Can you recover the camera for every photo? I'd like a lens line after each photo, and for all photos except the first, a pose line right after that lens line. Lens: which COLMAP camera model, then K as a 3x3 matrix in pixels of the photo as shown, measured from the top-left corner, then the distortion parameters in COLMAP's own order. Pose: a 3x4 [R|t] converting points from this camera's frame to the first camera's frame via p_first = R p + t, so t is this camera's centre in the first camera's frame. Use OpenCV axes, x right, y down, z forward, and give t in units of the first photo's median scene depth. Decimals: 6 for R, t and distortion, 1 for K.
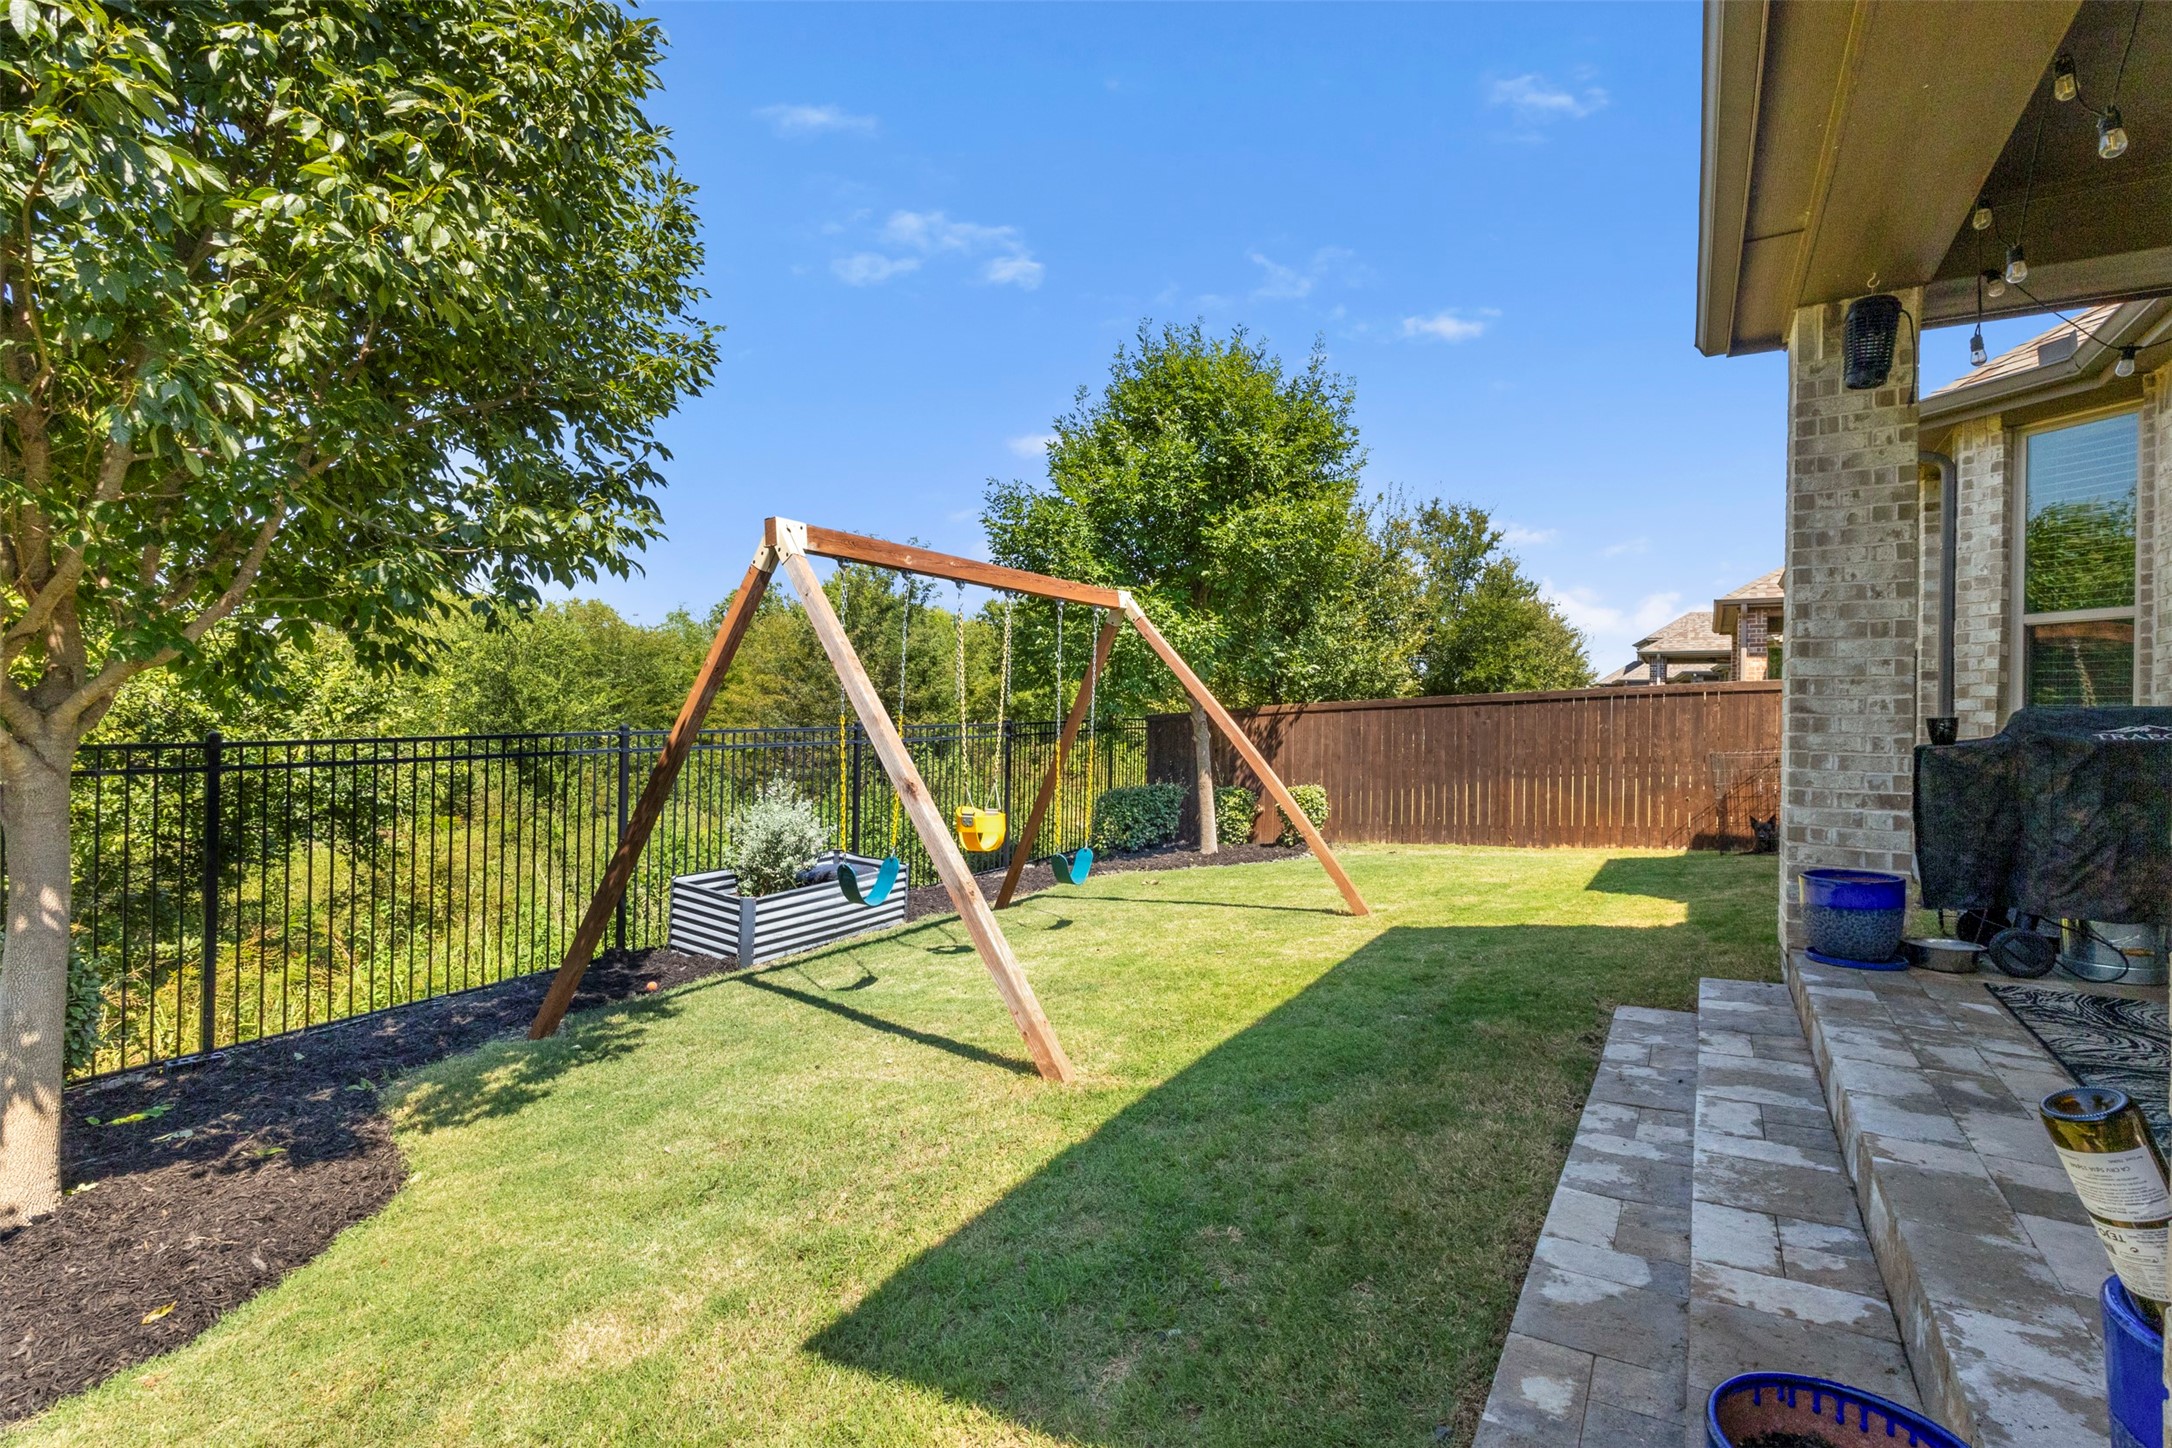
lens RADIAL K [[1007.8, 0, 1063.4], [0, 1007.8, 719.4], [0, 0, 1]] dist [-0.000092, 0.002000]
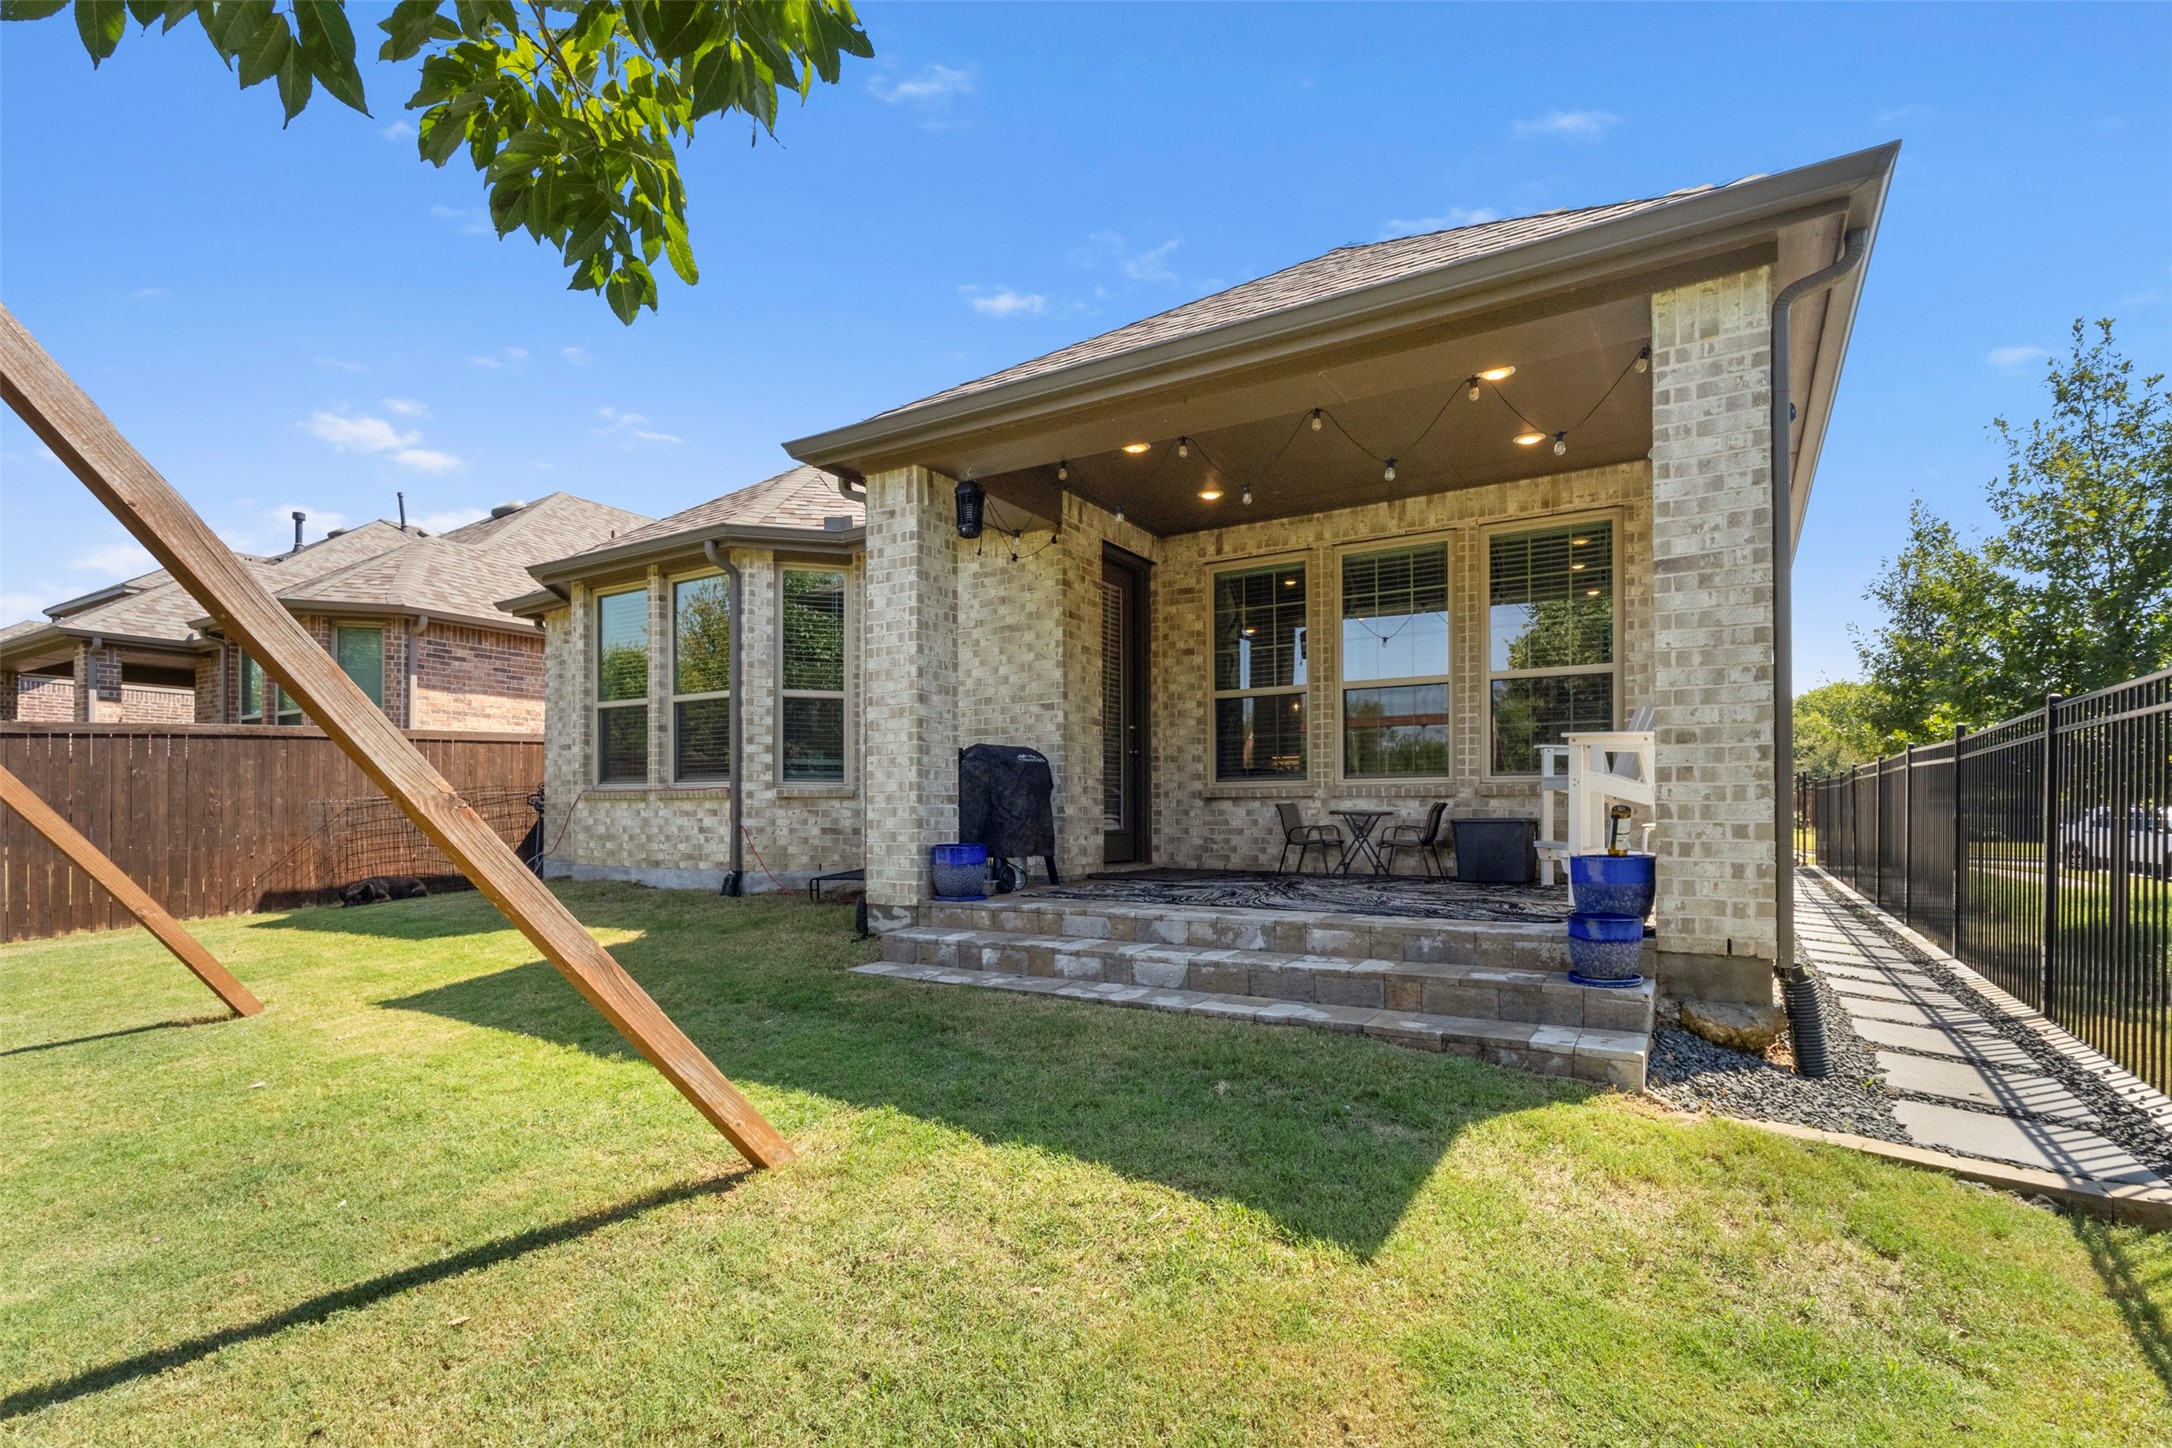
lens RADIAL K [[1007.8, 0, 1115.2], [0, 1007.8, 805.2], [0, 0, 1]] dist [-0.000092, 0.002000]
pose [[-0.000955, -0.007557, 0.999971, -0.577987], [-0.002617, 0.999968, 0.007554, 0.058589], [-0.999996, -0.002610, -0.000974, 0.556425]]
